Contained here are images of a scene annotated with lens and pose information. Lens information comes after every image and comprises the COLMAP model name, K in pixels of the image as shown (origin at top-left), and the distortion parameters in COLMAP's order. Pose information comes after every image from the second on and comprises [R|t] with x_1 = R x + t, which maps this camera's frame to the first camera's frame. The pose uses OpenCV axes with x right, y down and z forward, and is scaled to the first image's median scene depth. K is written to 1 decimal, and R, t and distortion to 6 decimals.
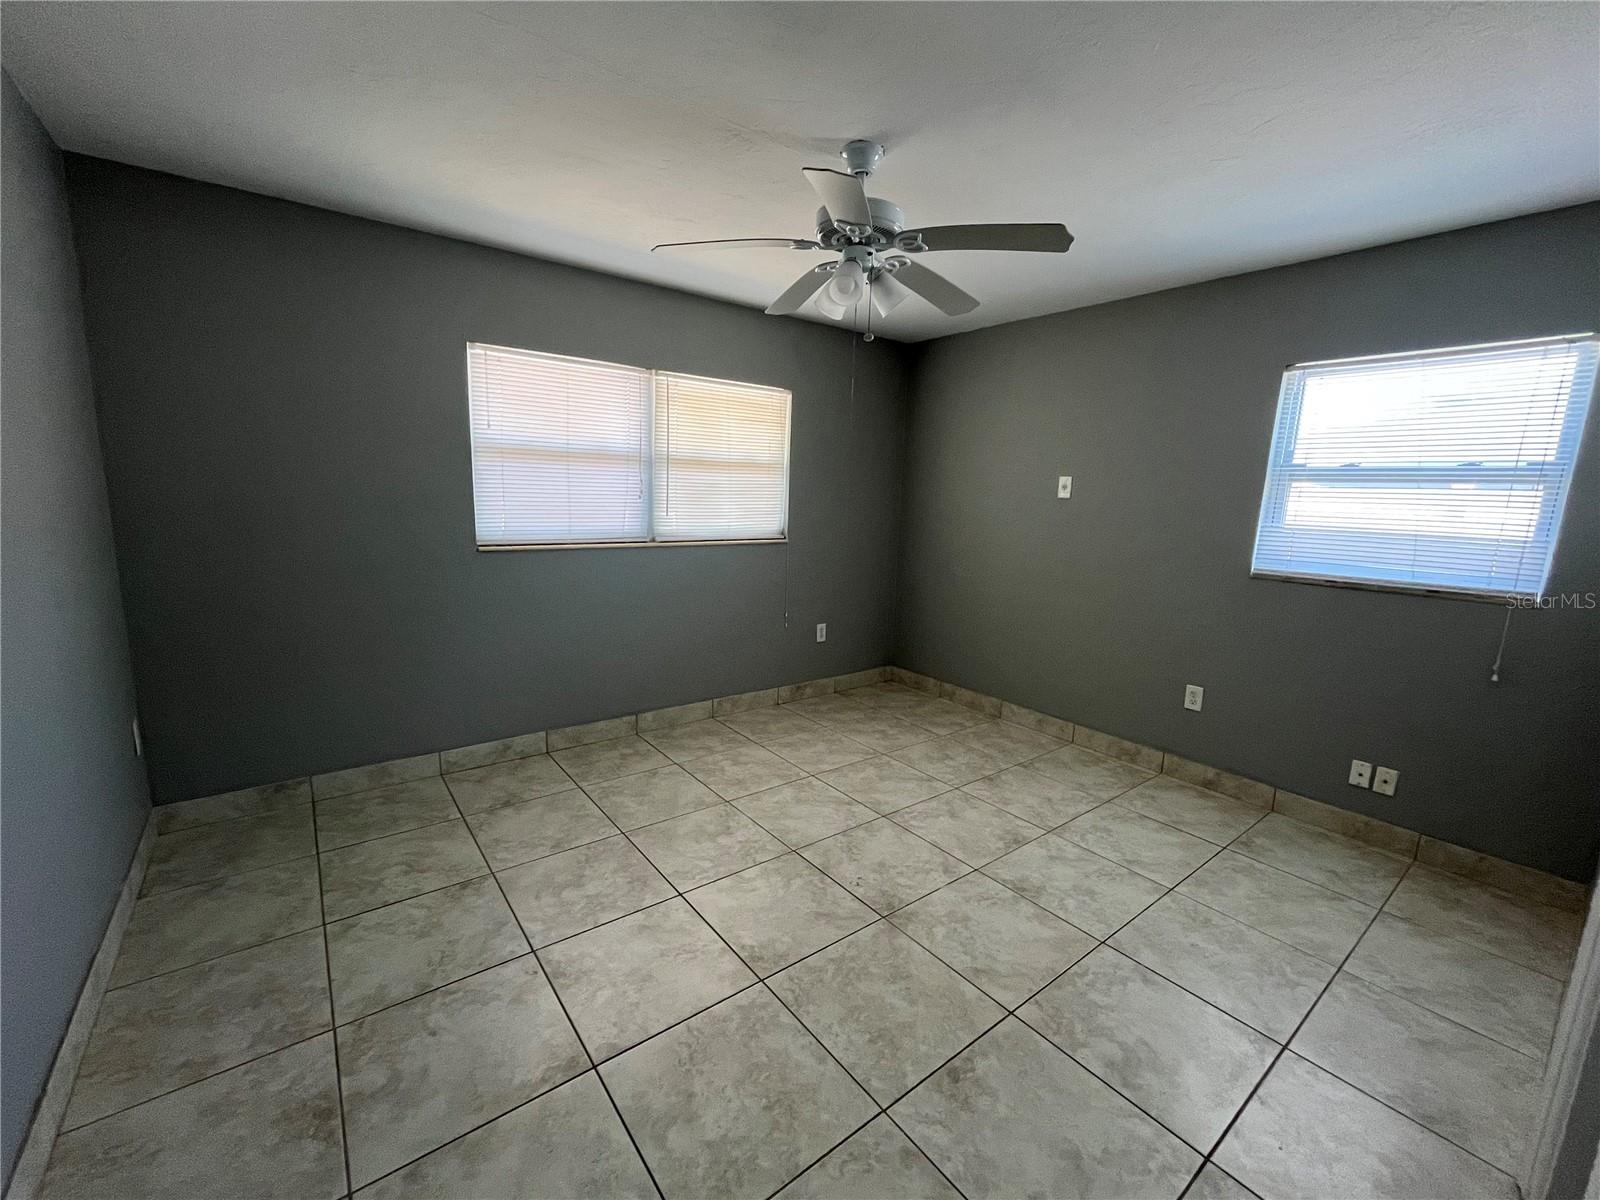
lens RADIAL K [[655.1, 0, 796.8], [0, 655.1, 603.4], [0, 0, 1]] dist [-0.003576, 0.000638]
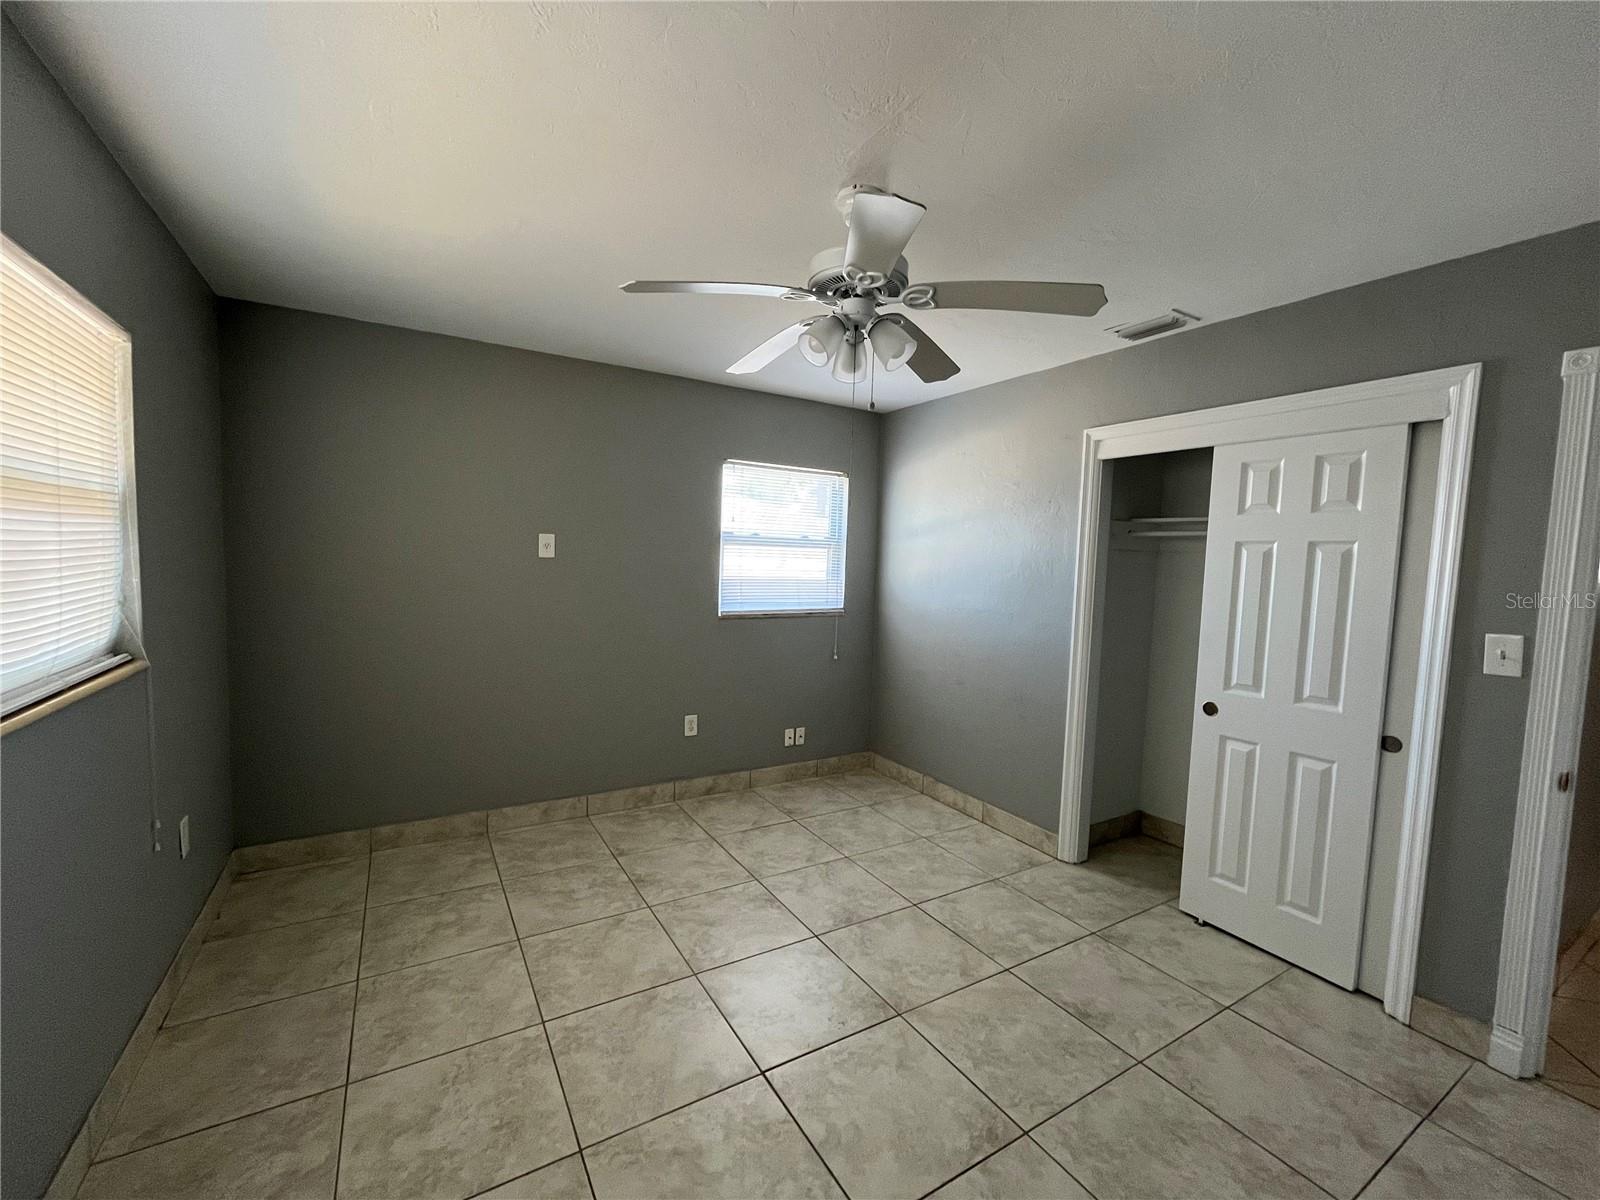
lens RADIAL K [[655.1, 0, 796.8], [0, 655.1, 603.4], [0, 0, 1]] dist [-0.003576, 0.000638]
pose [[0.115785, -0.095703, 0.988653, -0.509156], [0.141787, 0.986747, 0.078913, -0.136931], [-0.983102, 0.131041, 0.127819, 0.627754]]
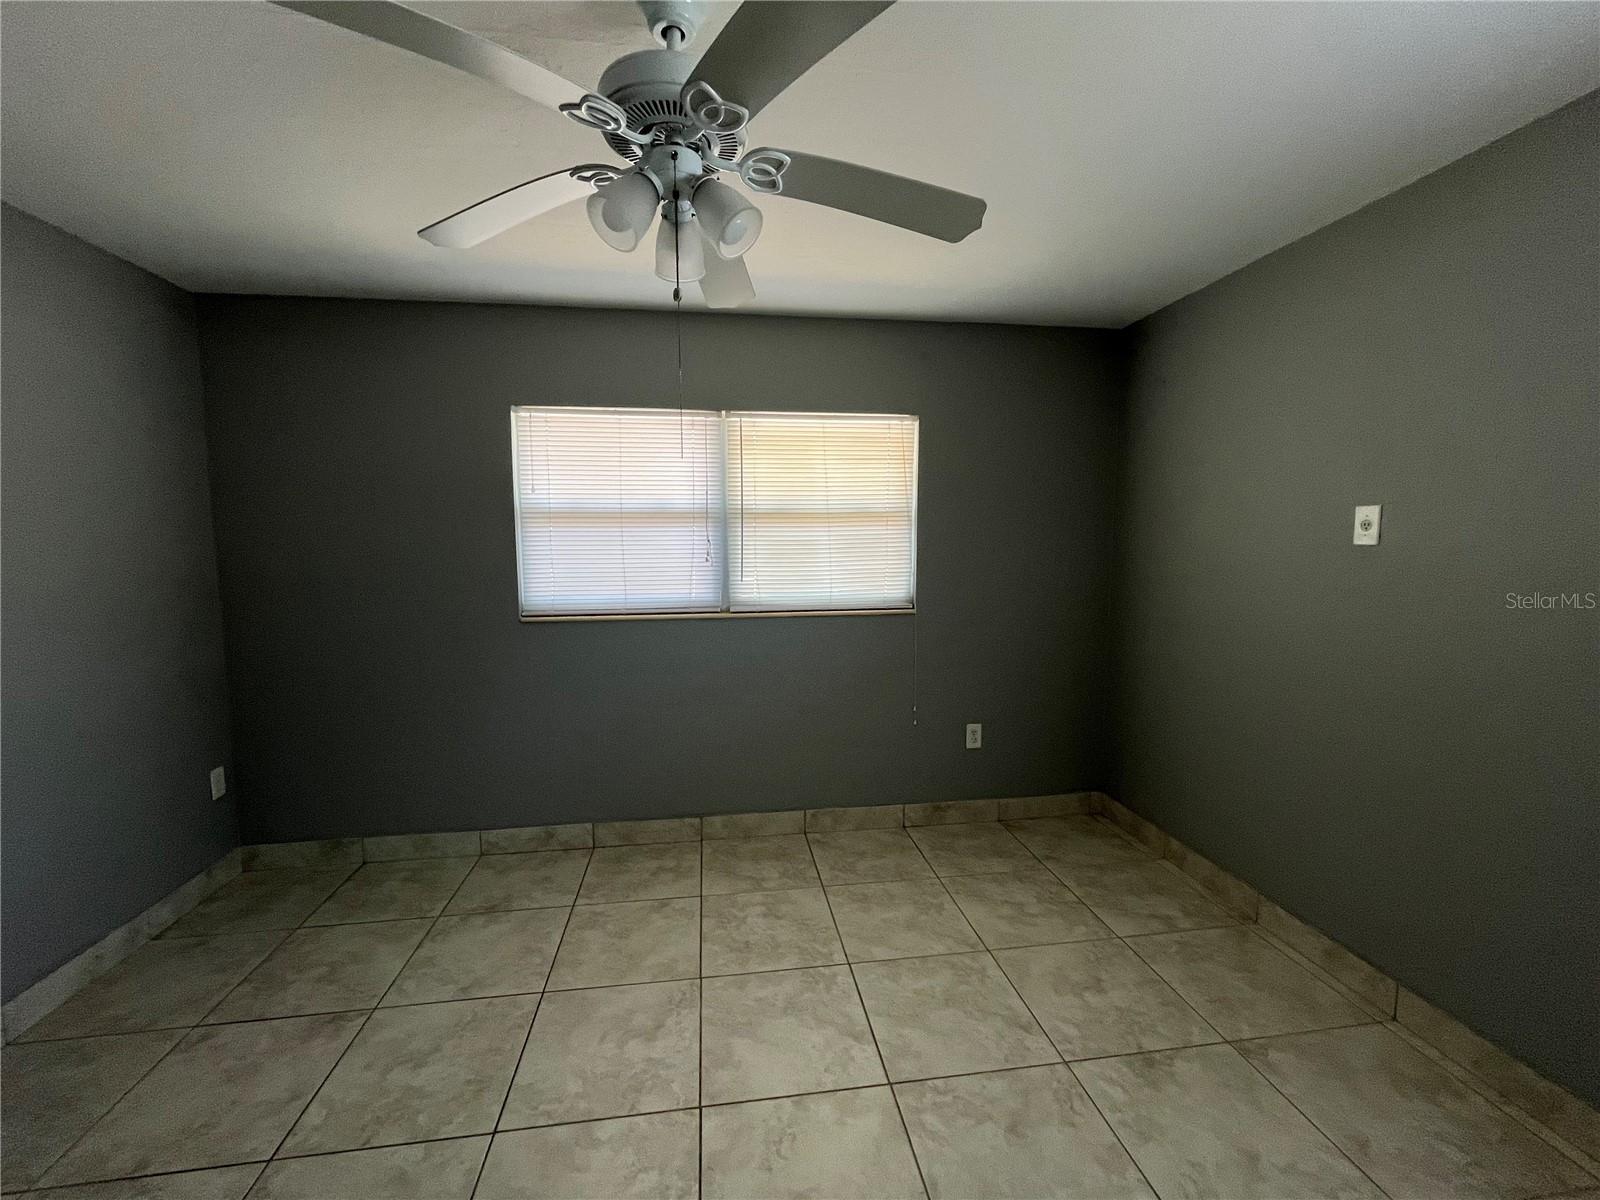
lens RADIAL K [[655.1, 0, 796.8], [0, 655.1, 603.4], [0, 0, 1]] dist [-0.003576, 0.000638]
pose [[0.869398, 0.013547, -0.493926, 0.302925], [-0.051554, 0.996655, -0.063408, -0.062587], [0.491415, 0.080591, 0.867189, 0.349768]]
